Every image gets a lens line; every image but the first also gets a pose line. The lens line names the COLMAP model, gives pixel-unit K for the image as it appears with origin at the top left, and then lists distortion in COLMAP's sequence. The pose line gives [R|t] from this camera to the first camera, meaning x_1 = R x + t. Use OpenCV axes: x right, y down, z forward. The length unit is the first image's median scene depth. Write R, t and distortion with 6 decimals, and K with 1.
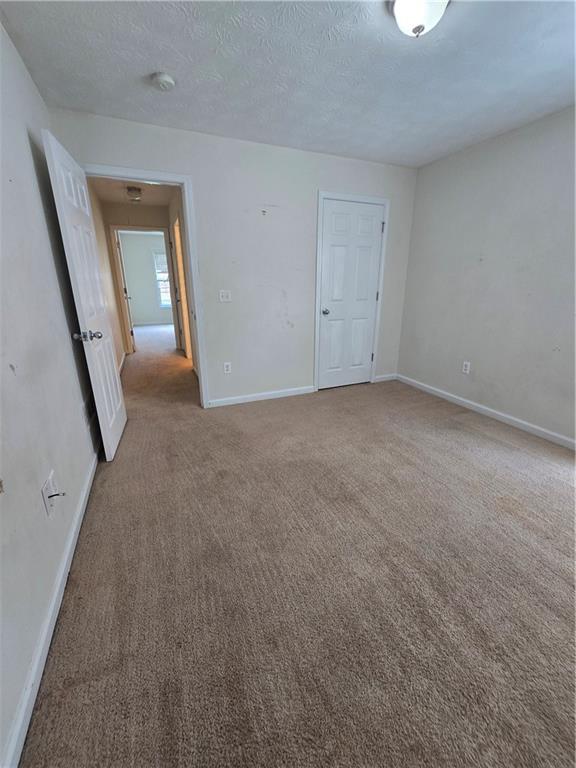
lens RADIAL K [[314.8, 0, 288.2], [0, 314.8, 382.8], [0, 0, 1]] dist [0.001271, 0.000769]
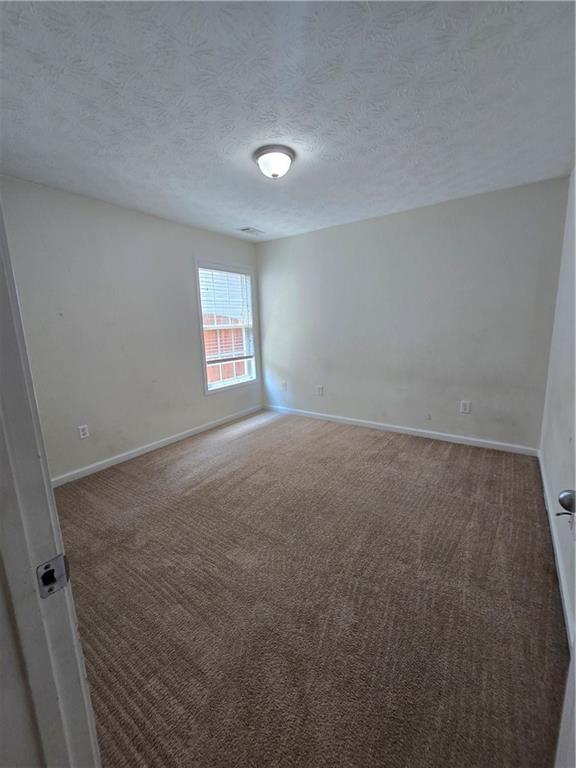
lens RADIAL K [[314.8, 0, 288.2], [0, 314.8, 382.1], [0, 0, 1]] dist [0.001271, 0.000769]
pose [[-0.536224, -0.144405, 0.831631, -0.510471], [0.283989, 0.896953, 0.338859, -0.344230], [-0.794867, 0.417879, -0.439959, 0.962103]]
